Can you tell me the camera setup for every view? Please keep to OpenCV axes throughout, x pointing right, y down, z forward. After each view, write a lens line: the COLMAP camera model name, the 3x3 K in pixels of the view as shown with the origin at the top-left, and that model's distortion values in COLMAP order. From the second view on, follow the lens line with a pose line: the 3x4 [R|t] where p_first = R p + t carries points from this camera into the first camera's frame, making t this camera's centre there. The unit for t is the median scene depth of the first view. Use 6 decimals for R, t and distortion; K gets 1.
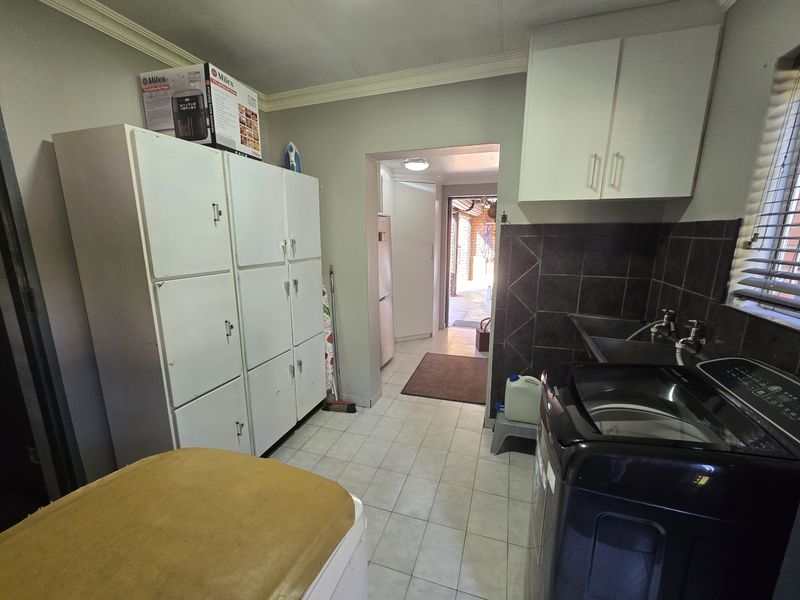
lens RADIAL K [[331.0, 0, 397.0], [0, 331.0, 301.9], [0, 0, 1]] dist [-0.000142, 0.000628]
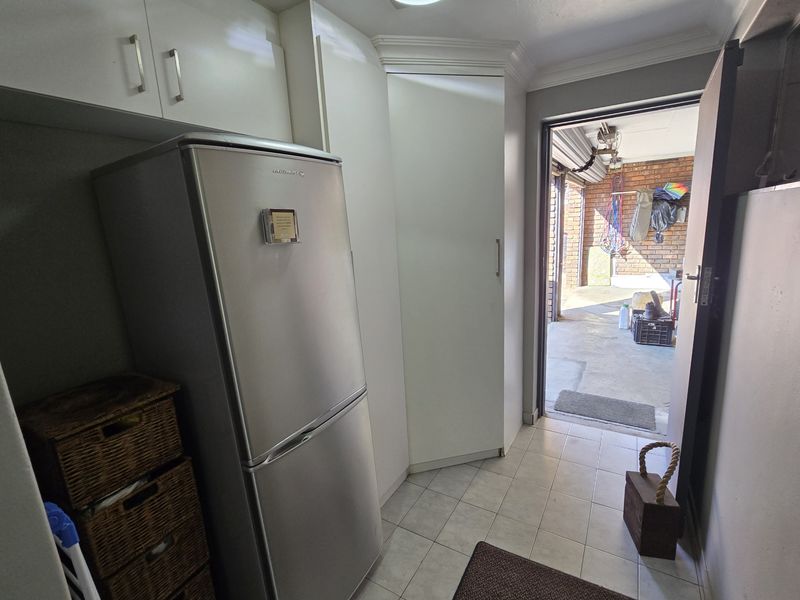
lens RADIAL K [[368.2, 0, 400.0], [0, 368.2, 300.0], [0, 0, 1]] dist [0.000803, 0.000220]
pose [[0.973828, -0.008112, -0.227141, 0.061679], [0.009125, 0.999953, 0.003412, -0.069050], [0.227103, -0.005396, 0.973856, 0.367710]]
